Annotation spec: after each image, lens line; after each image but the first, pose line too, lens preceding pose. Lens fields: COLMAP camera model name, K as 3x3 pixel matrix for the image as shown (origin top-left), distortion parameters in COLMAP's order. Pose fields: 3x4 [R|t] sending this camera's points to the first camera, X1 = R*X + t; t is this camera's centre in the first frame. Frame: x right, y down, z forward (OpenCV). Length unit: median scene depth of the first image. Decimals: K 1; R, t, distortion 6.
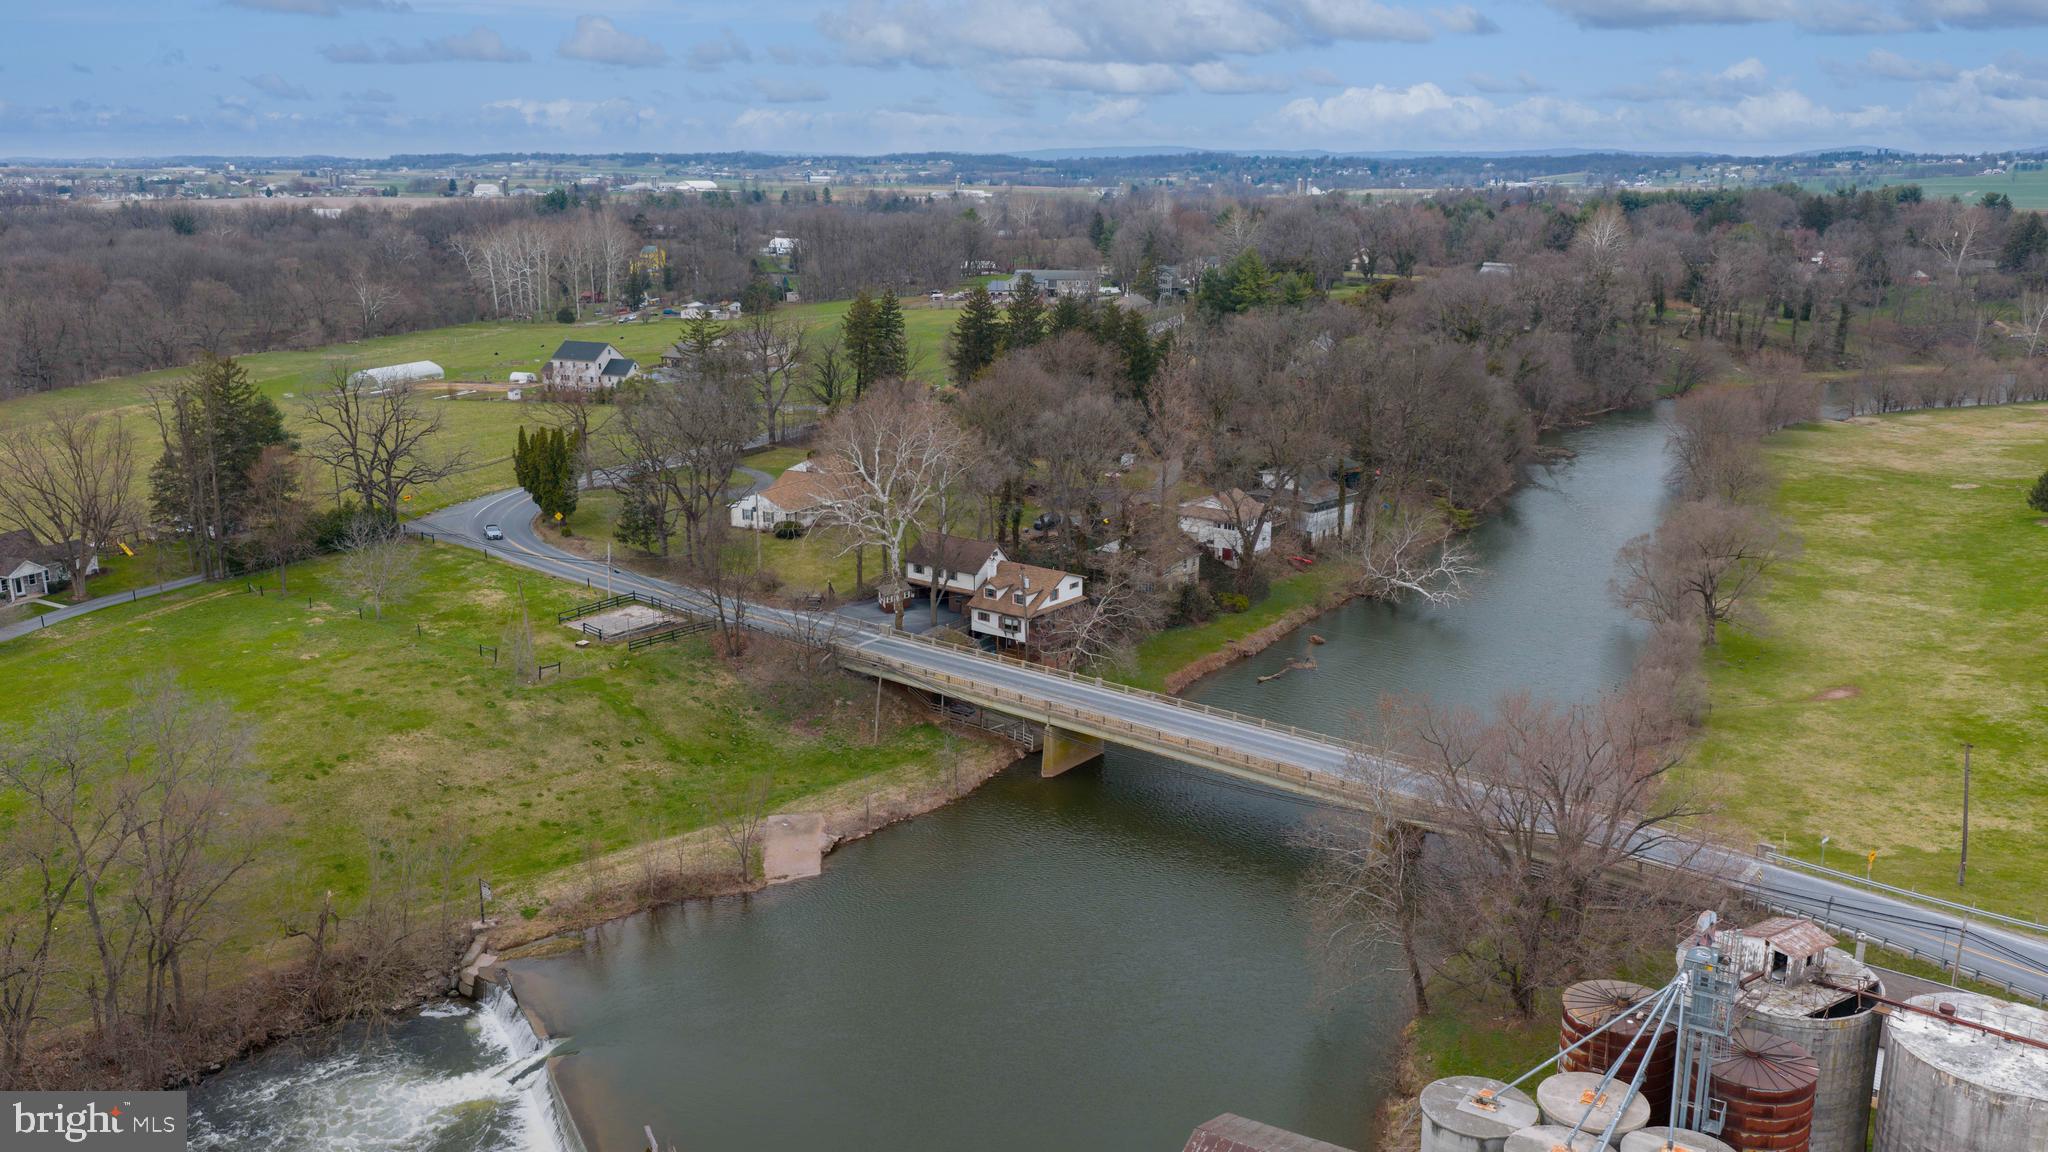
lens RADIAL K [[1666.8, 0, 1024.0], [0, 1666.8, 576.0], [0, 0, 1]] dist [0.072647, -0.156988]
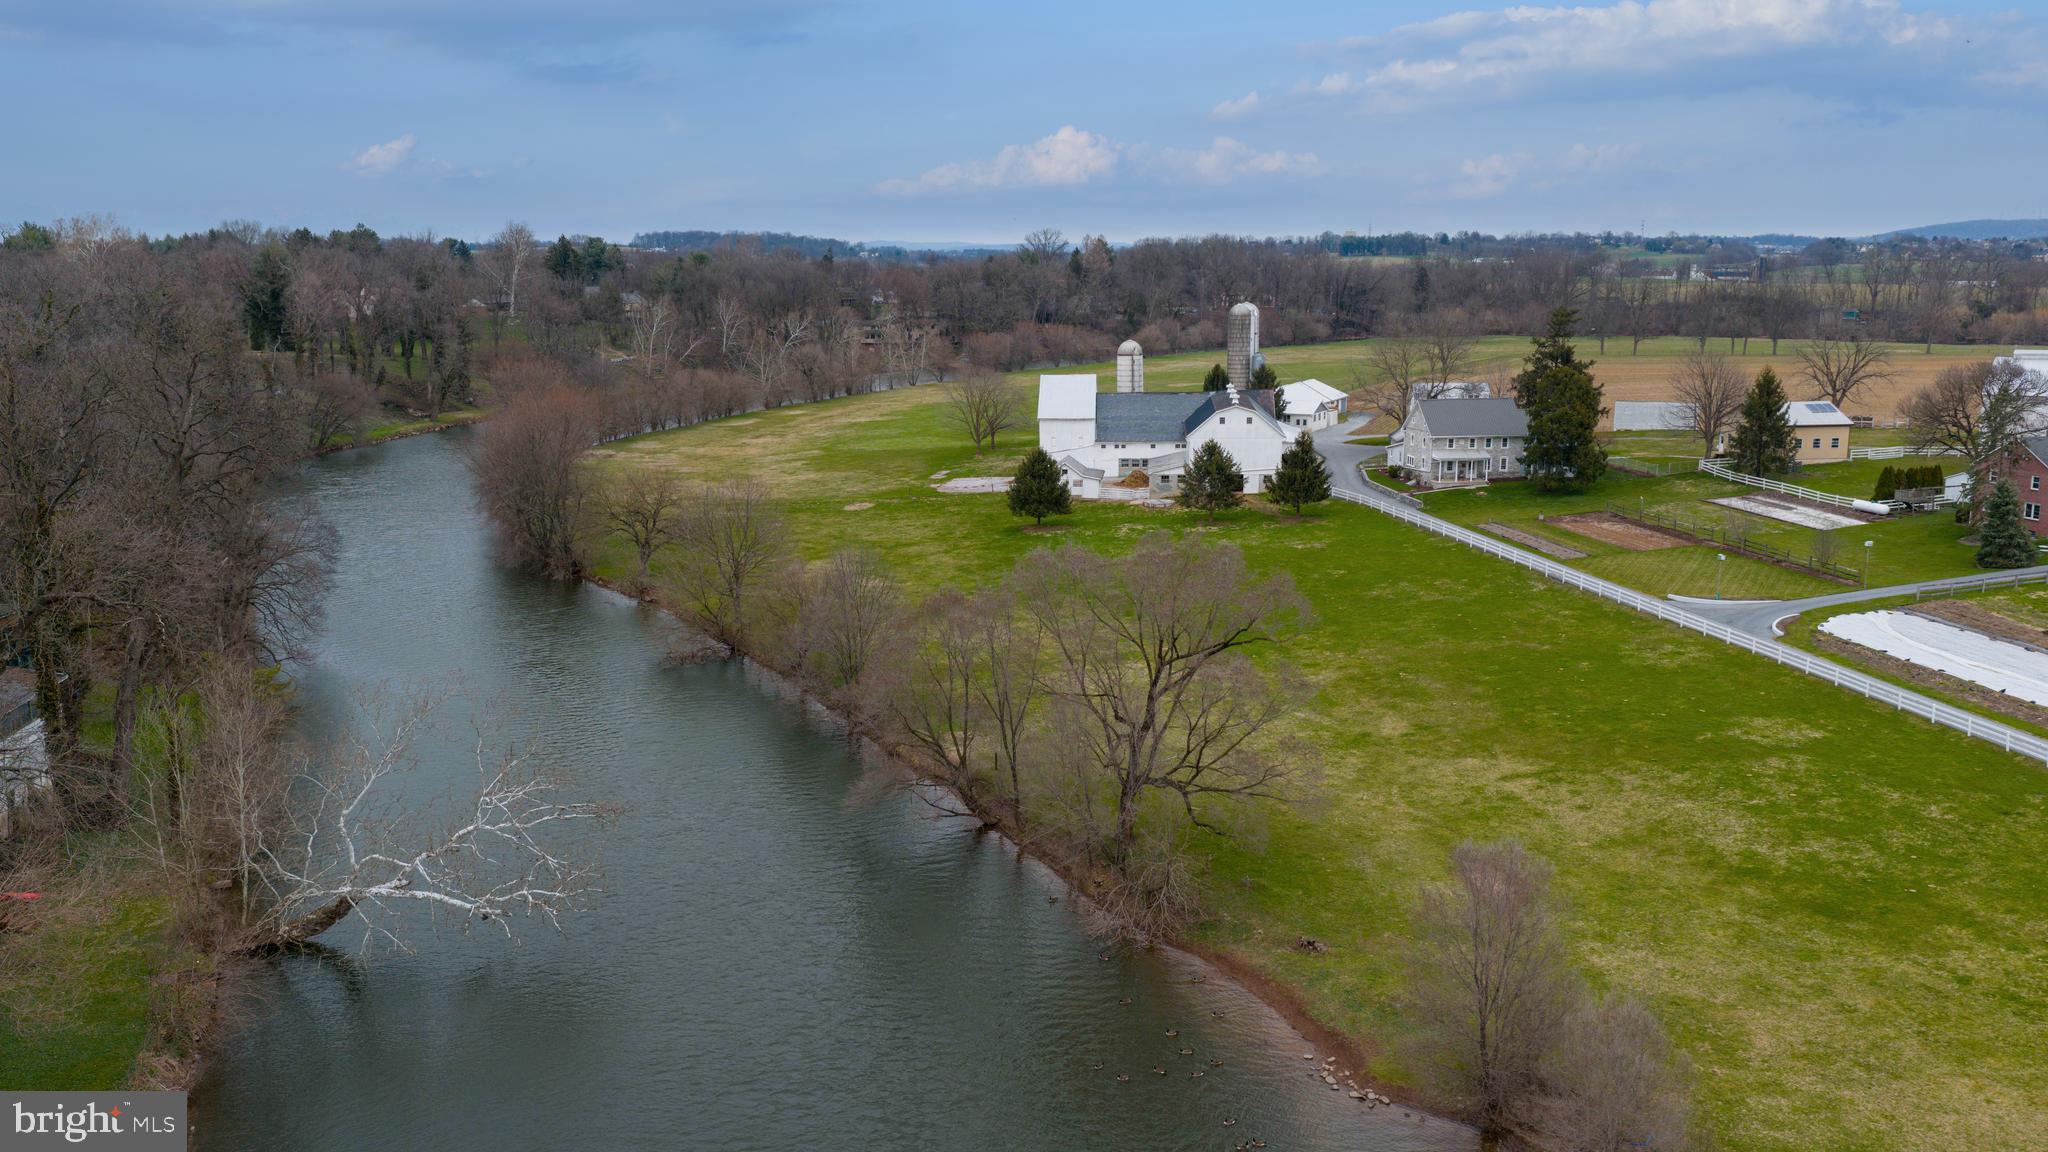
lens RADIAL K [[1666.8, 0, 1024.0], [0, 1666.8, 576.0], [0, 0, 1]] dist [0.072647, -0.156988]
pose [[0.614806, -0.153153, 0.773665, 0.052645], [0.196553, 0.979766, 0.037758, -0.066078], [-0.763793, 0.128852, 0.632469, 0.871050]]
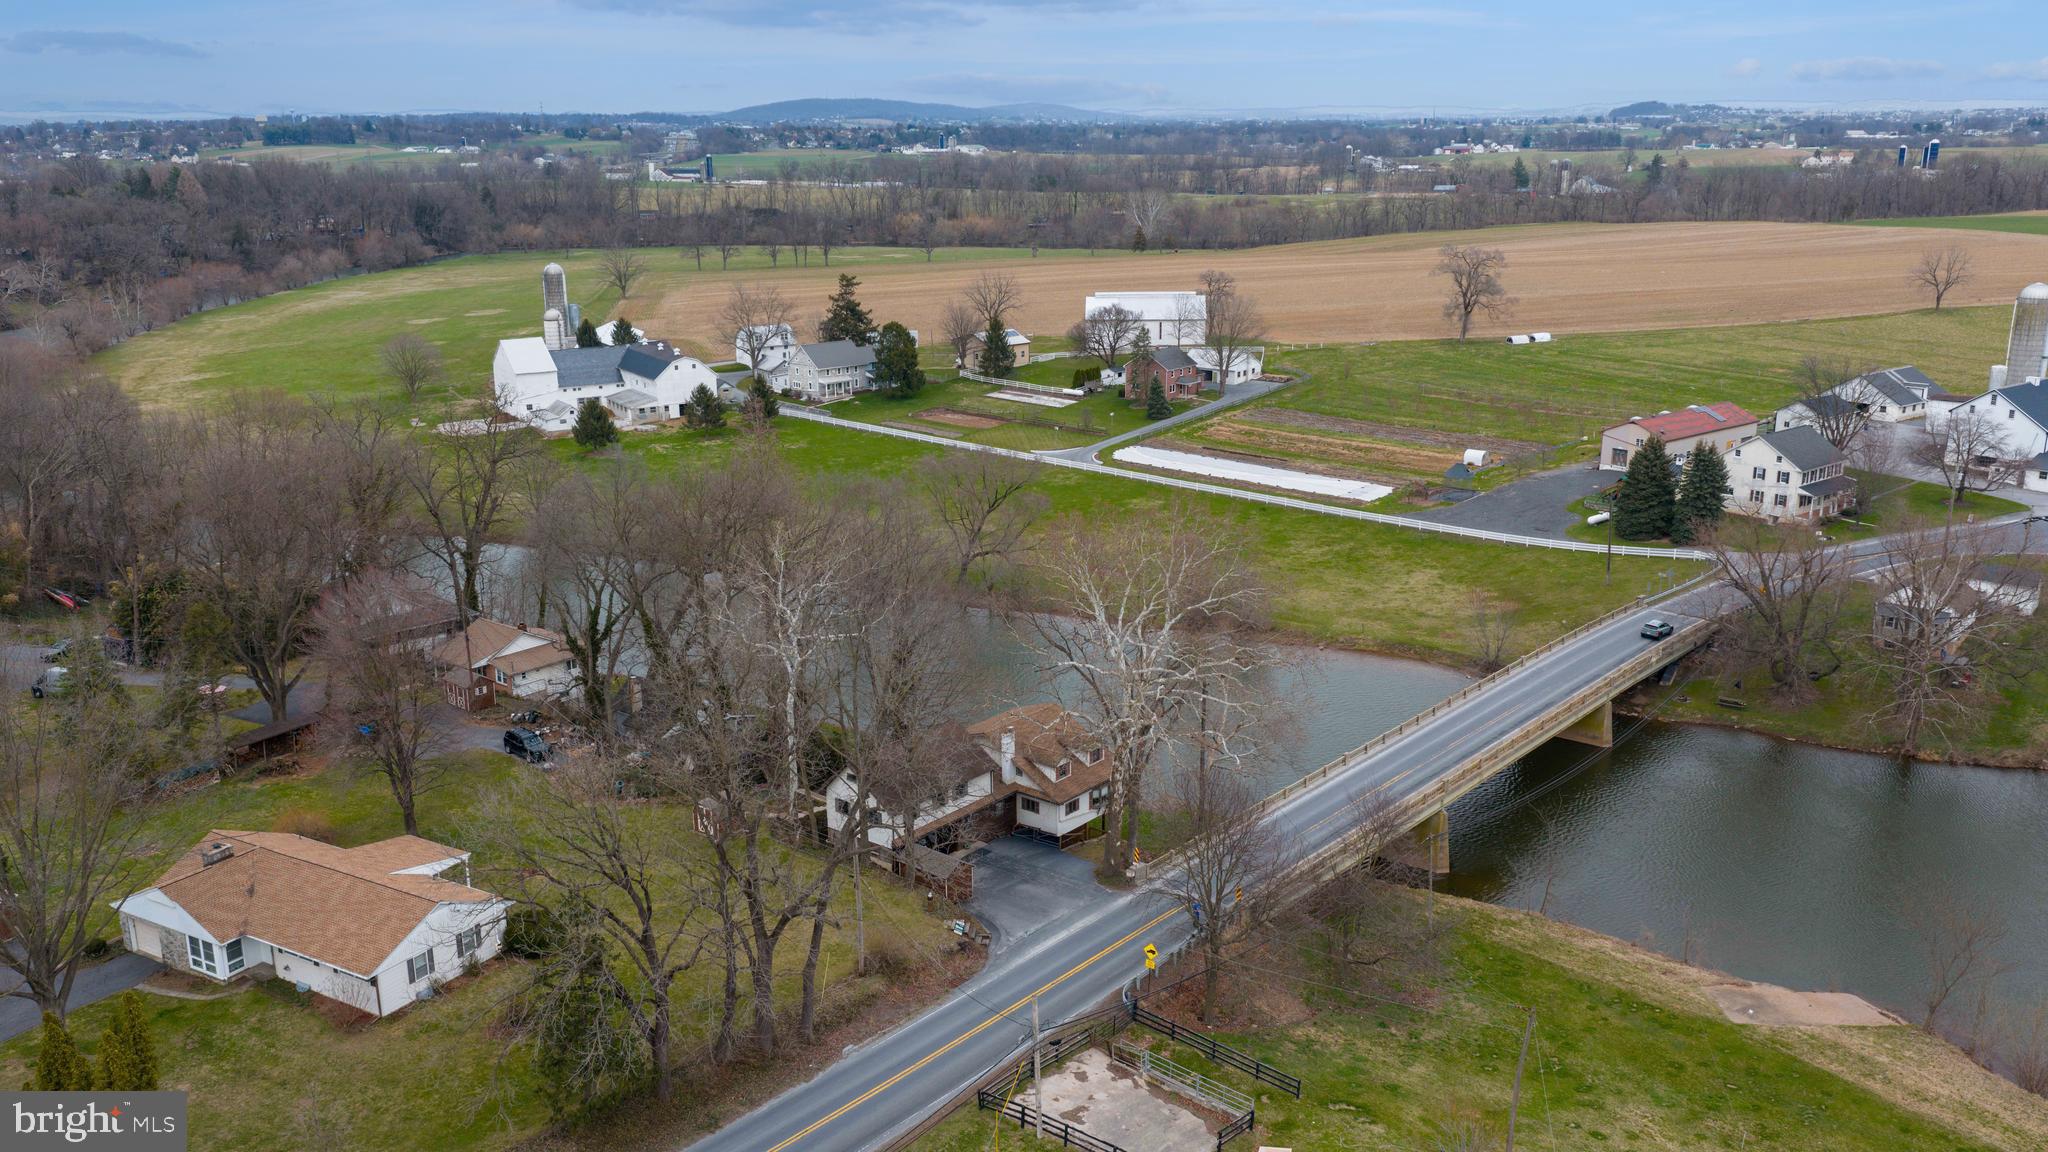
lens RADIAL K [[1666.8, 0, 1024.0], [0, 1666.8, 576.0], [0, 0, 1]] dist [0.072647, -0.156988]
pose [[0.029340, -0.264375, 0.963974, -0.716124], [0.246526, 0.936512, 0.249340, -0.259271], [-0.968692, 0.230329, 0.092652, 1.049242]]
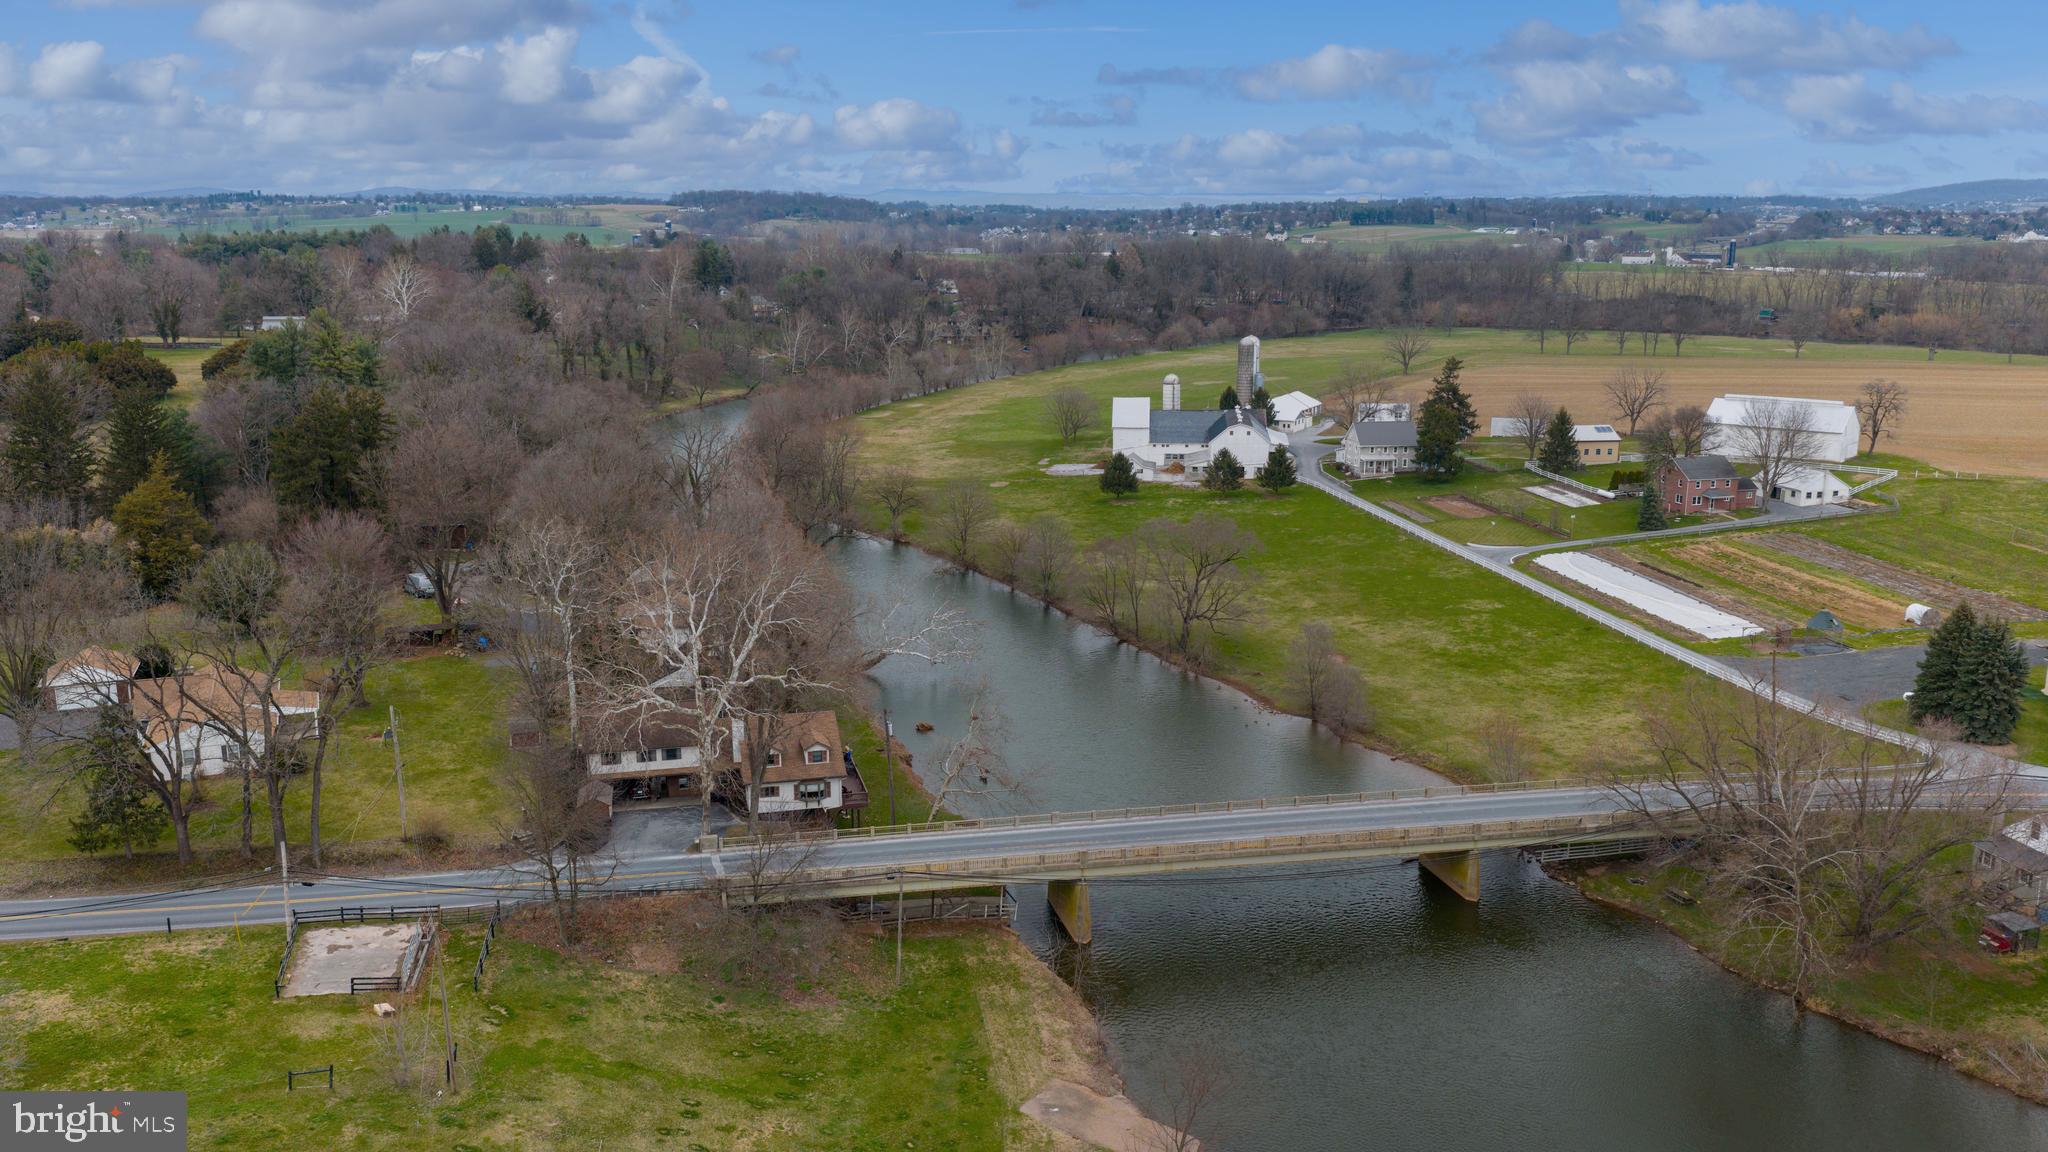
lens RADIAL K [[1666.8, 0, 1024.0], [0, 1666.8, 576.0], [0, 0, 1]] dist [0.072647, -0.156988]
pose [[0.622274, -0.170442, 0.764019, -0.588030], [0.188184, 0.979958, 0.065344, -0.114081], [-0.759844, 0.103114, 0.641876, 0.452740]]
